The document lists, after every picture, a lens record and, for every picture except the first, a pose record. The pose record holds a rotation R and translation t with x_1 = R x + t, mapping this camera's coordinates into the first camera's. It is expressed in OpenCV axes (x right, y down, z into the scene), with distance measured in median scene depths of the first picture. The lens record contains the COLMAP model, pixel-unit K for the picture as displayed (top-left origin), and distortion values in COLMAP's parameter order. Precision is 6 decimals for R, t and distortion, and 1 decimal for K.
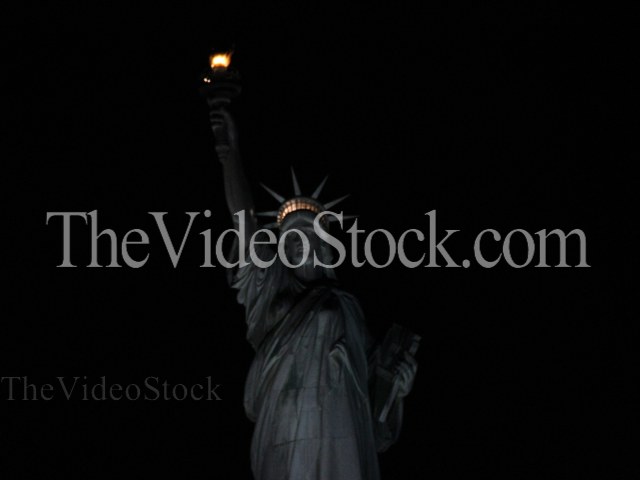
lens RADIAL K [[3641.3, 0, 319.3], [0, 3641.3, 236.4], [0, 0, 1]] dist [-4.581352, 0.000000]
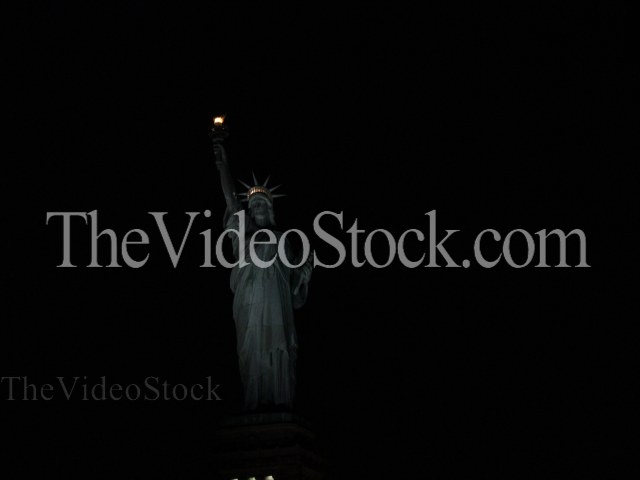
lens RADIAL K [[1752.9, 0, 320.7], [0, 1752.9, 241.8], [0, 0, 1]] dist [-0.999461, 0.000000]
pose [[0.999465, -0.001276, 0.032695, -0.015352], [0.000561, 0.999761, 0.021877, -0.009042], [-0.032716, -0.021847, 0.999226, 0.517762]]
